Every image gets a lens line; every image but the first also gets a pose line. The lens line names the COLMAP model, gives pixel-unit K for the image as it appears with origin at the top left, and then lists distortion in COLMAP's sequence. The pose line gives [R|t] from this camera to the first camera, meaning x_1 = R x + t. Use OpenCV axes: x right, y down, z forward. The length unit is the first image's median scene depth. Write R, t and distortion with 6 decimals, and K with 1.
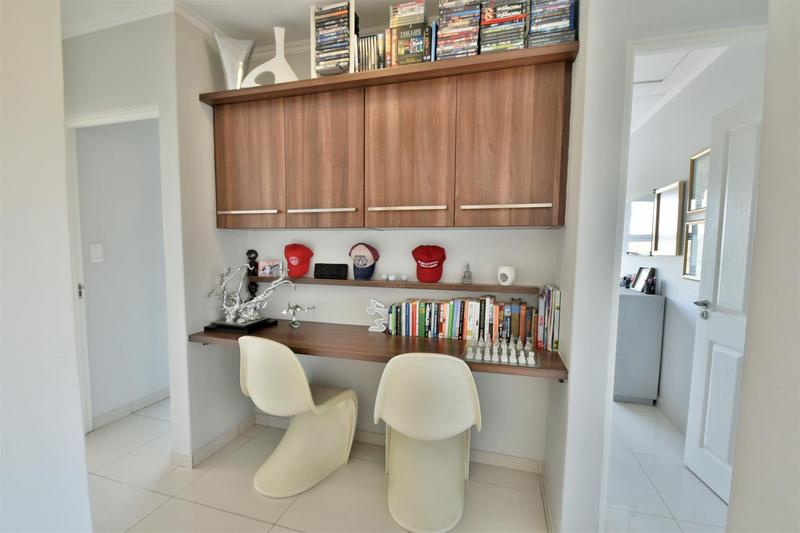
lens RADIAL K [[349.1, 0, 395.0], [0, 349.1, 277.4], [0, 0, 1]] dist [0.003692, -0.011414]
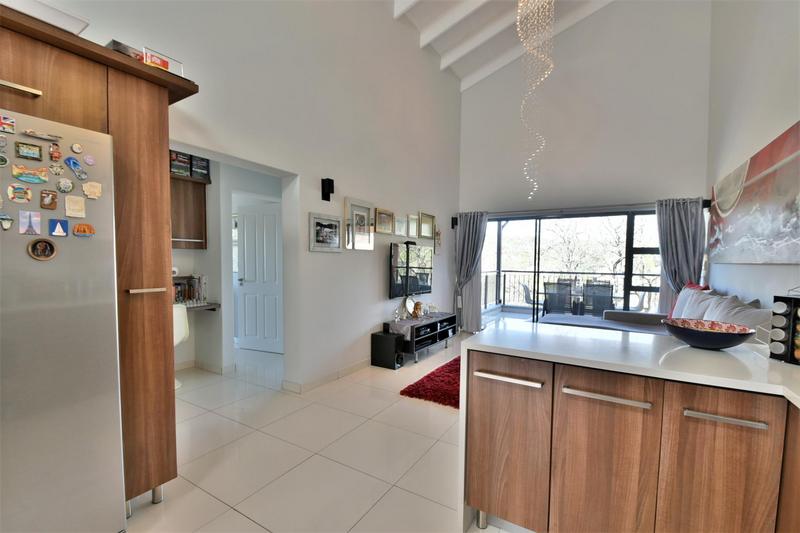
lens RADIAL K [[349.1, 0, 395.0], [0, 349.1, 277.4], [0, 0, 1]] dist [0.003692, -0.011414]
pose [[0.265384, -0.055011, 0.962572, -1.244770], [0.071172, 0.996765, 0.037343, 0.044226], [-0.961512, 0.058597, 0.268441, -0.751165]]
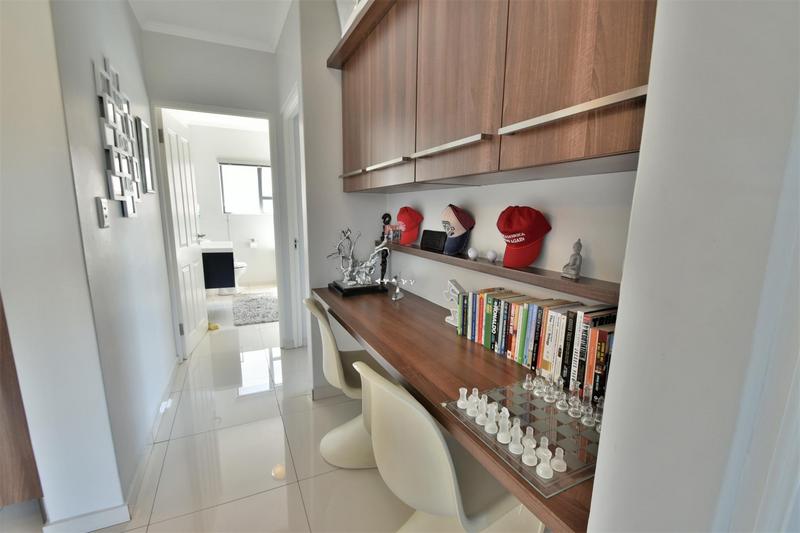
lens RADIAL K [[349.1, 0, 395.0], [0, 349.1, 277.4], [0, 0, 1]] dist [0.003692, -0.011414]
pose [[0.662604, 0.136709, -0.736387, 0.430615], [-0.064888, 0.989982, 0.125402, -0.032264], [0.746154, -0.035309, 0.664837, 0.444621]]
